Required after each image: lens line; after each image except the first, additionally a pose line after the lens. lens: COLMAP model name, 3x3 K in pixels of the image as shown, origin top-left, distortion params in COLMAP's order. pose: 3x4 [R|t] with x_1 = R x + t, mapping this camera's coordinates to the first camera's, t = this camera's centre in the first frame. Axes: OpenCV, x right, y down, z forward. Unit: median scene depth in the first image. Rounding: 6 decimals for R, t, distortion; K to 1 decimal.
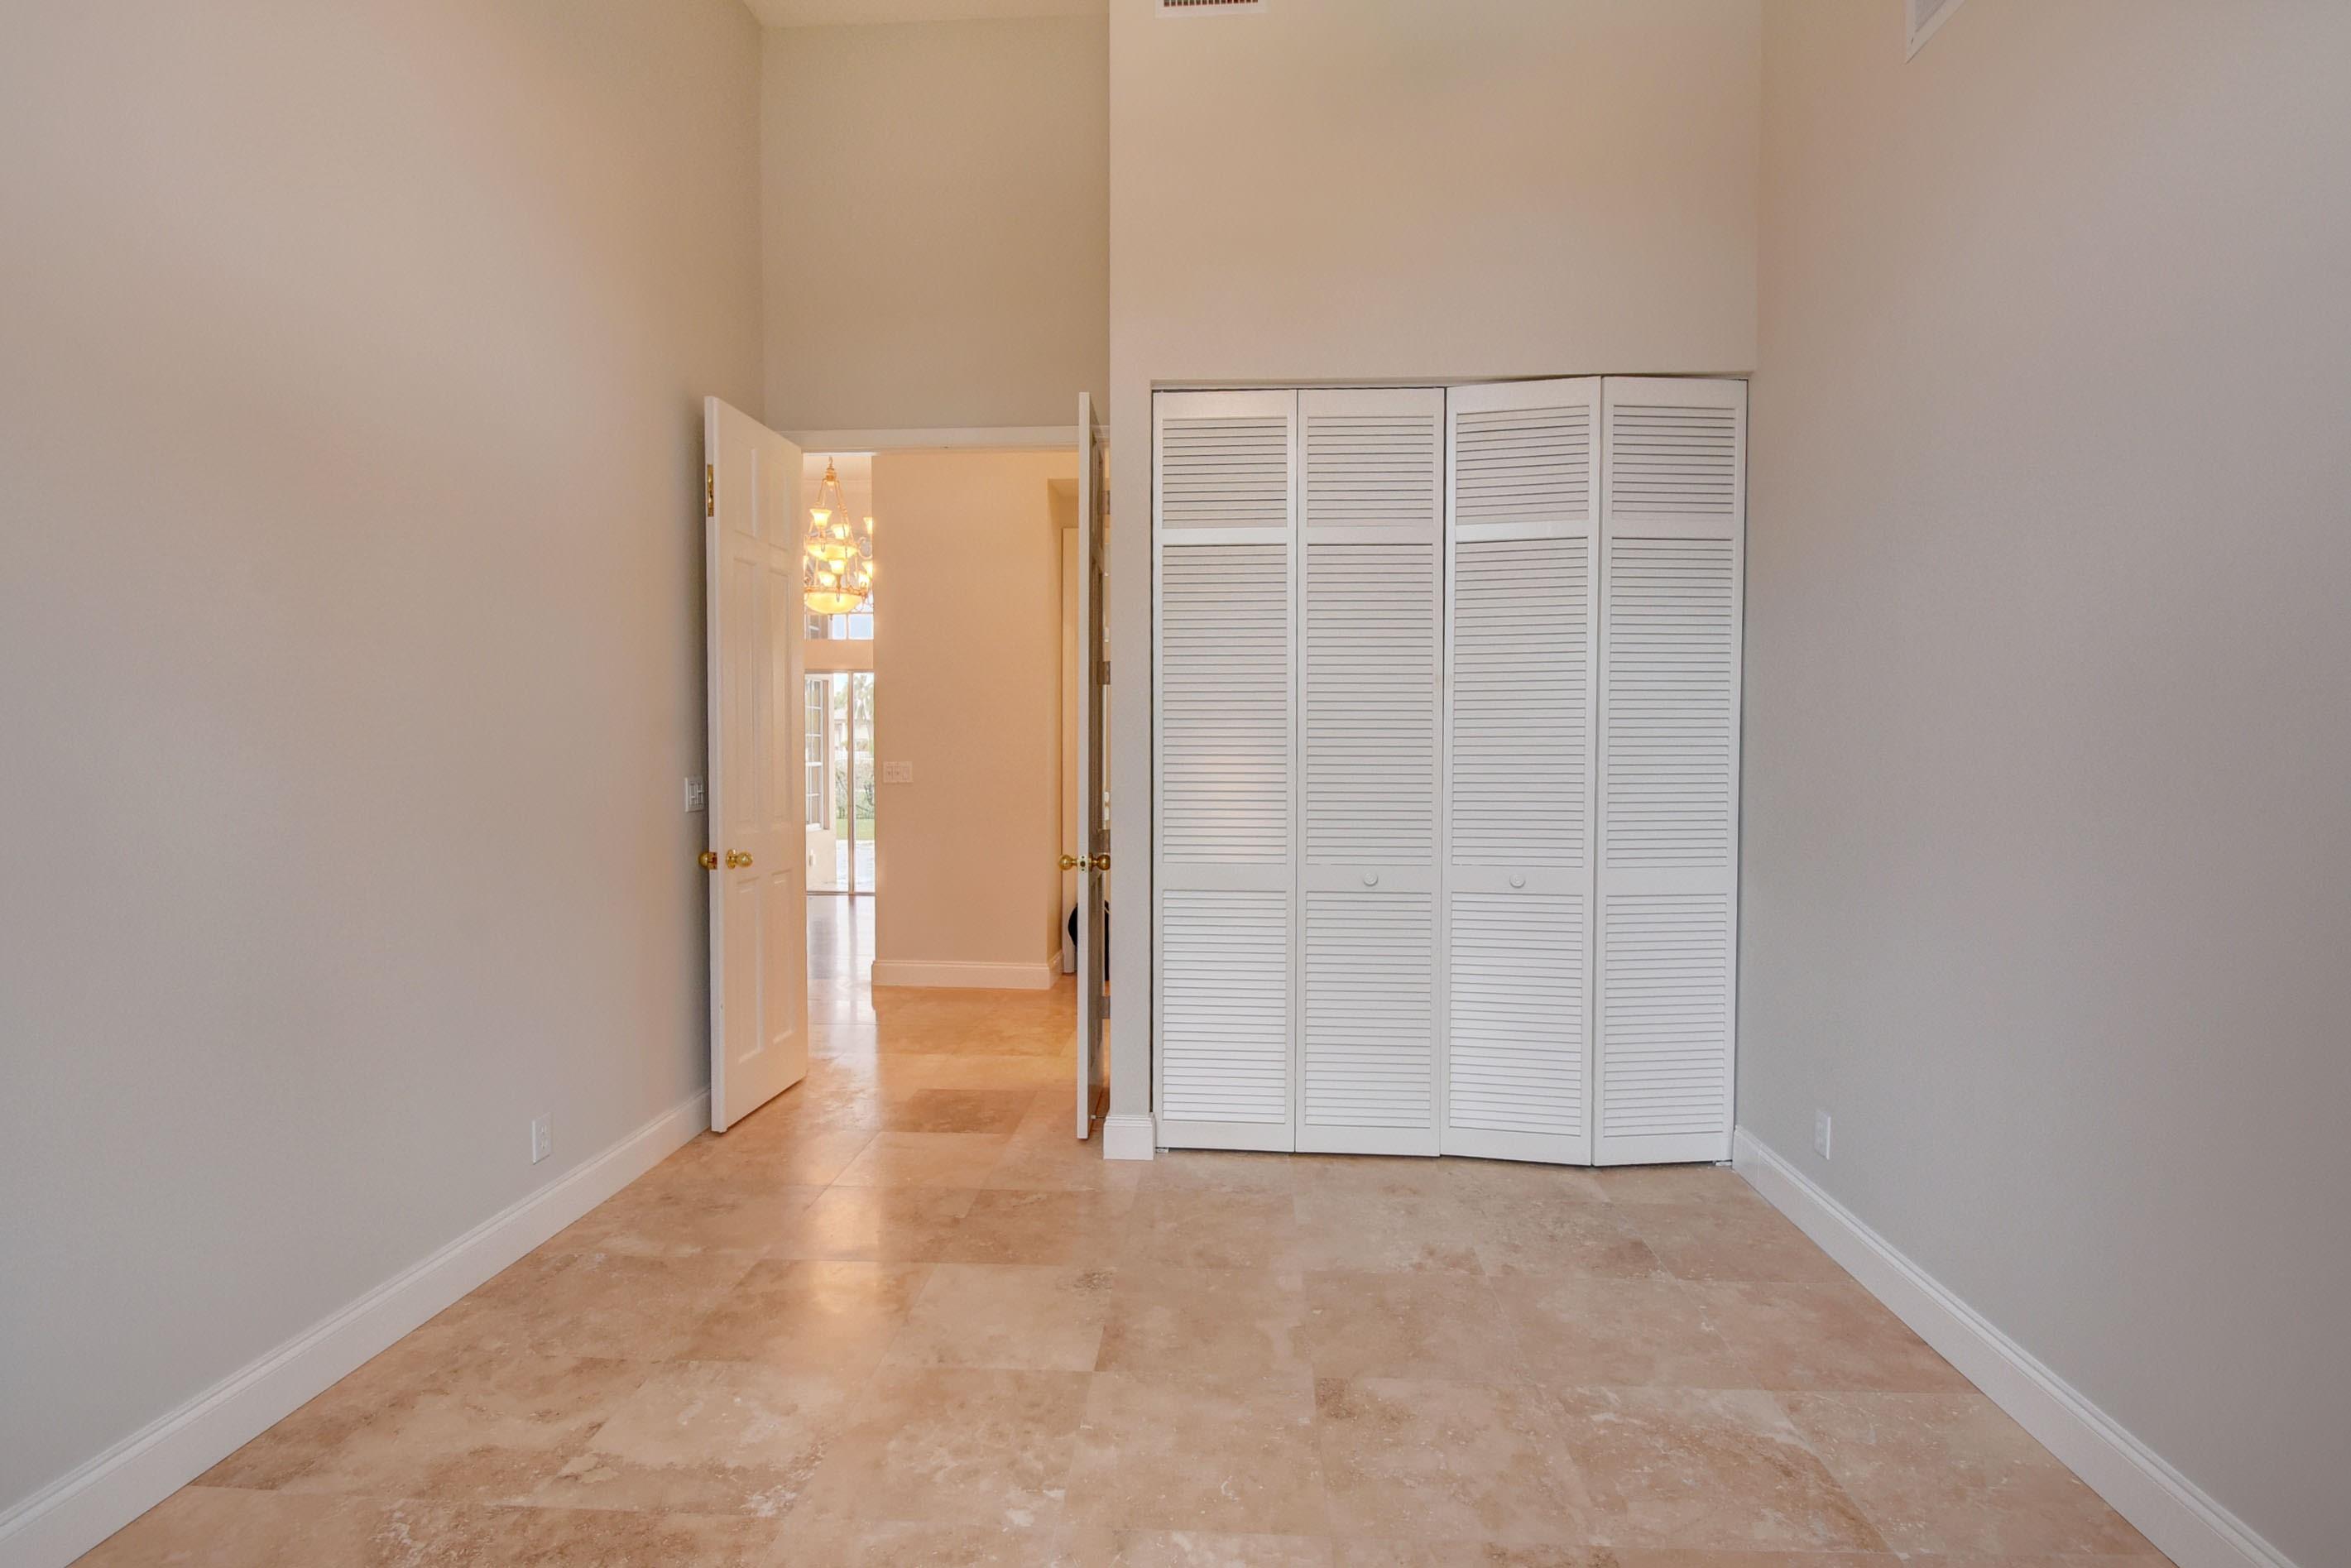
lens RADIAL K [[1048.3, 0, 1171.3], [0, 1048.3, 780.3], [0, 0, 1]] dist [0.001050, -0.024930]
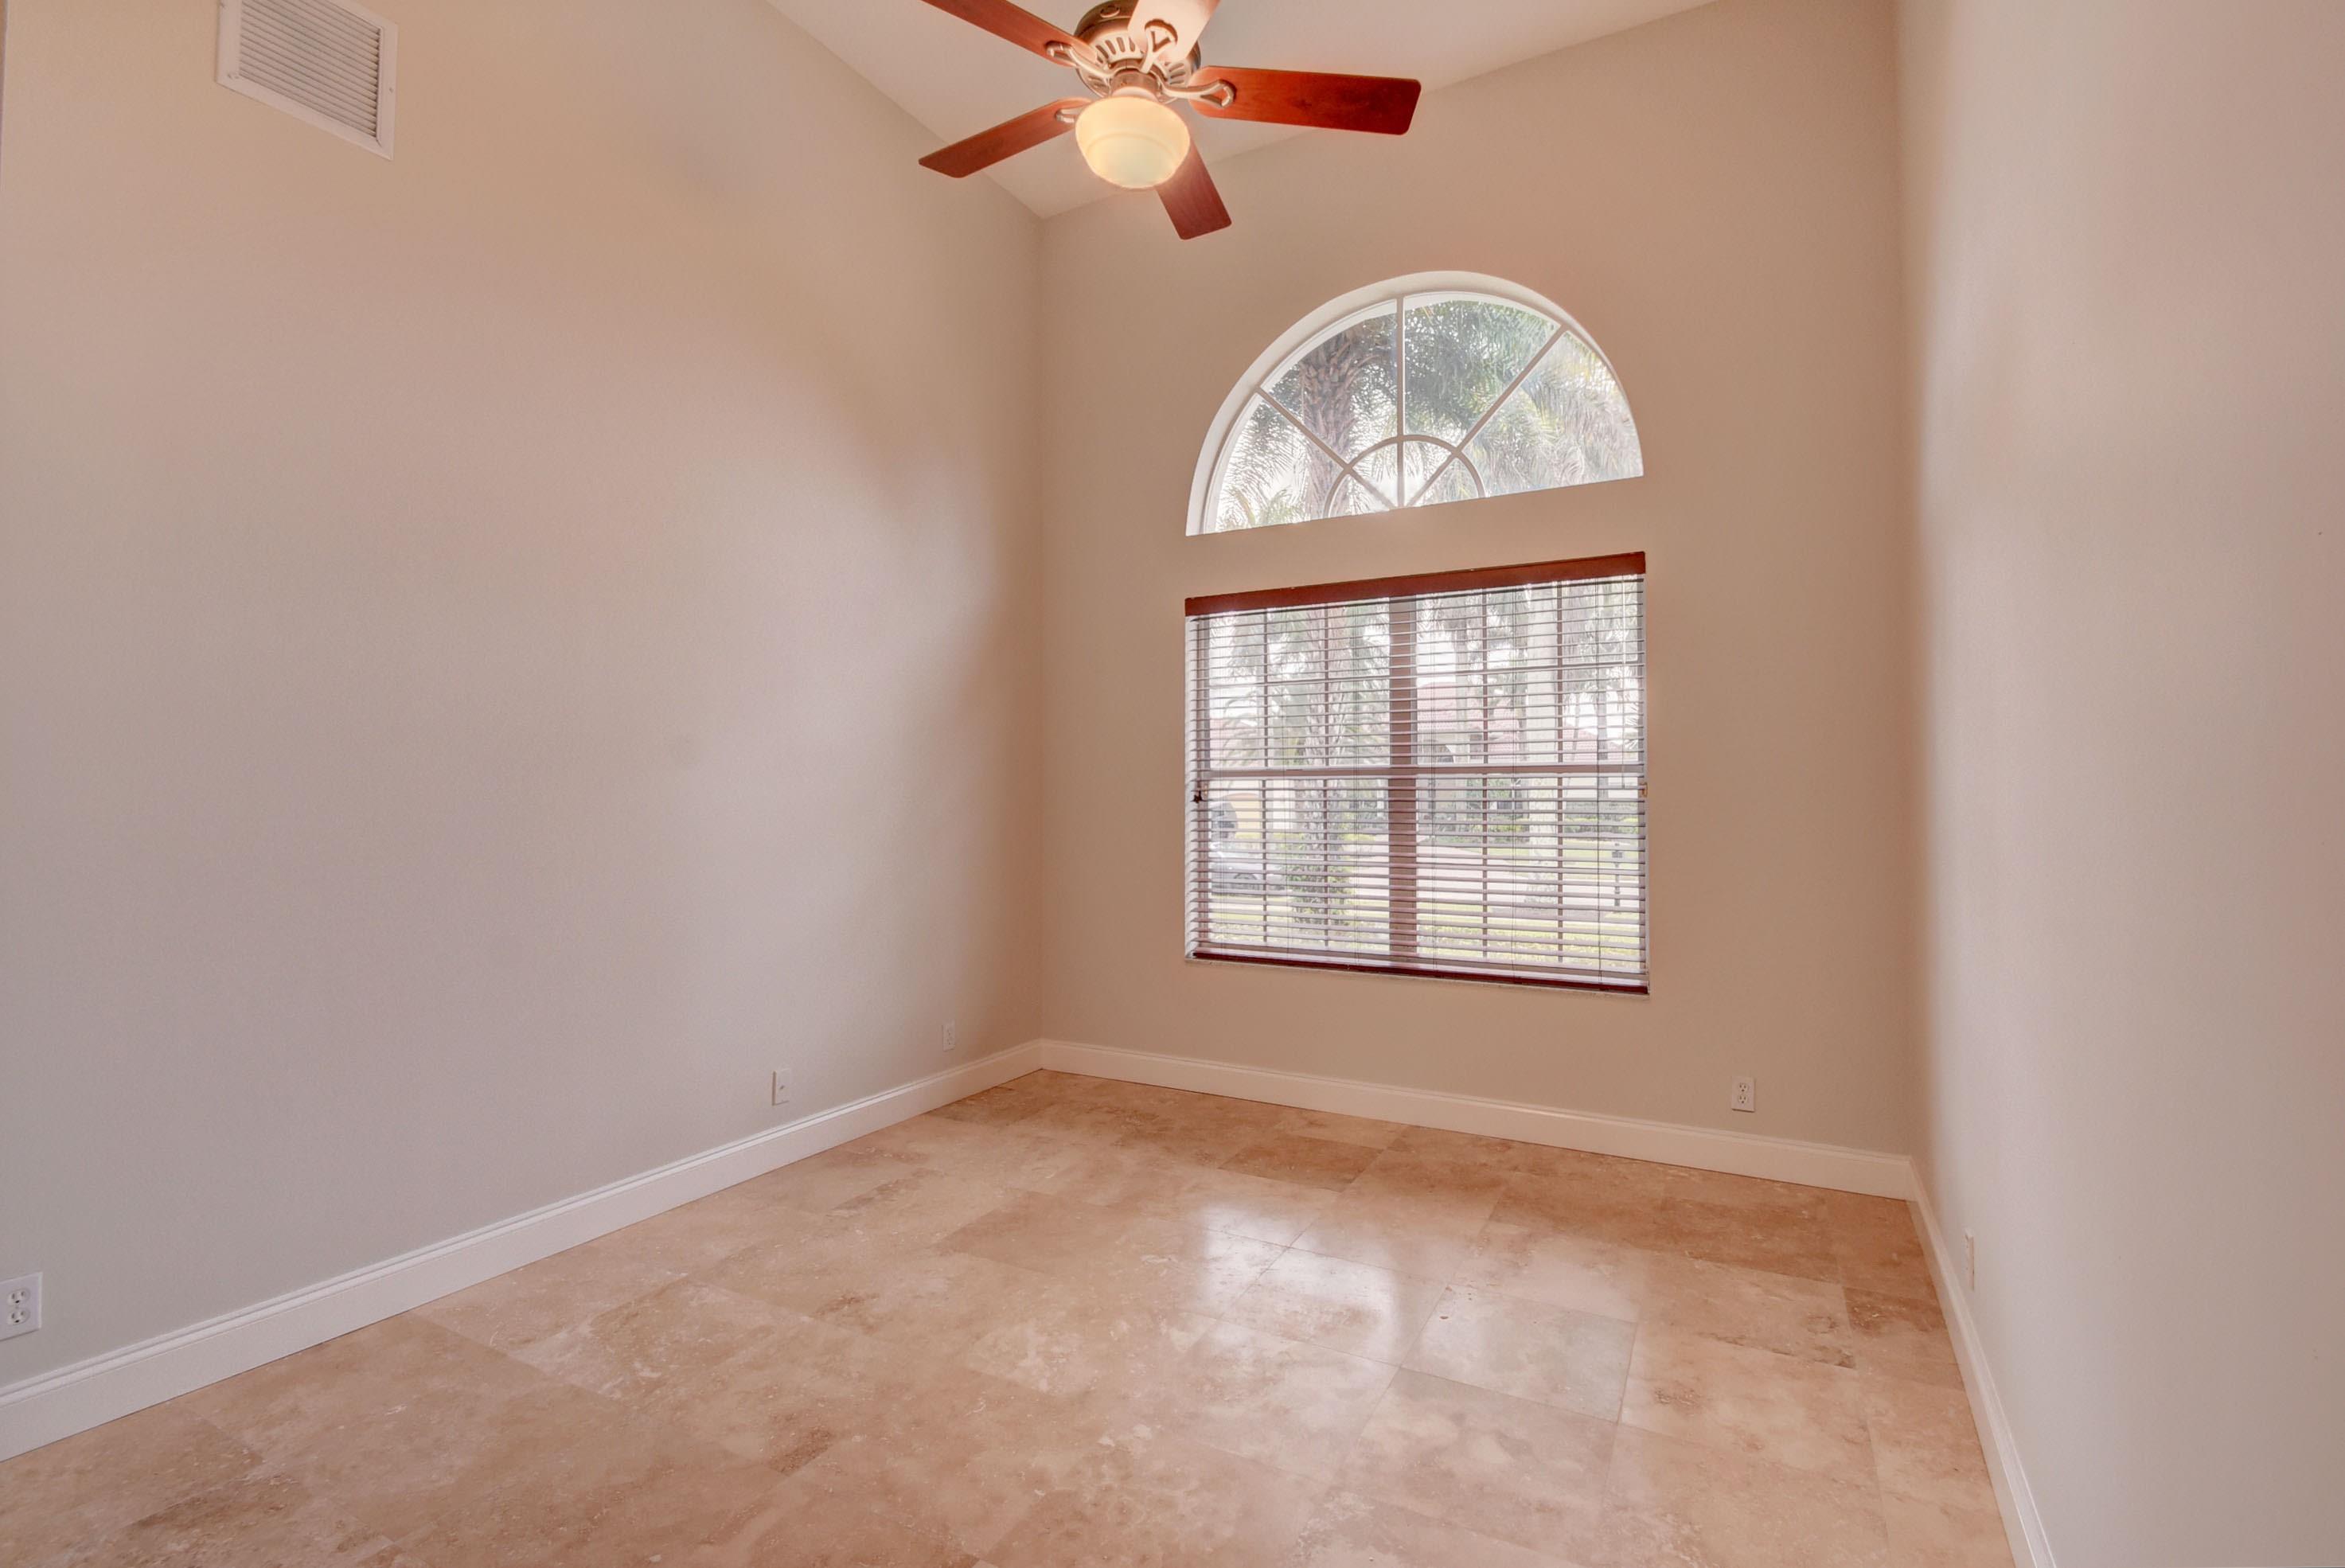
lens RADIAL K [[1045.7, 0, 1168.3], [0, 1045.7, 780.3], [0, 0, 1]] dist [0.001050, -0.024930]
pose [[-0.899647, -0.000215, 0.436617, -0.623489], [0.012203, 0.999597, 0.025637, -0.068333], [-0.436447, 0.028392, -0.899282, 1.833627]]
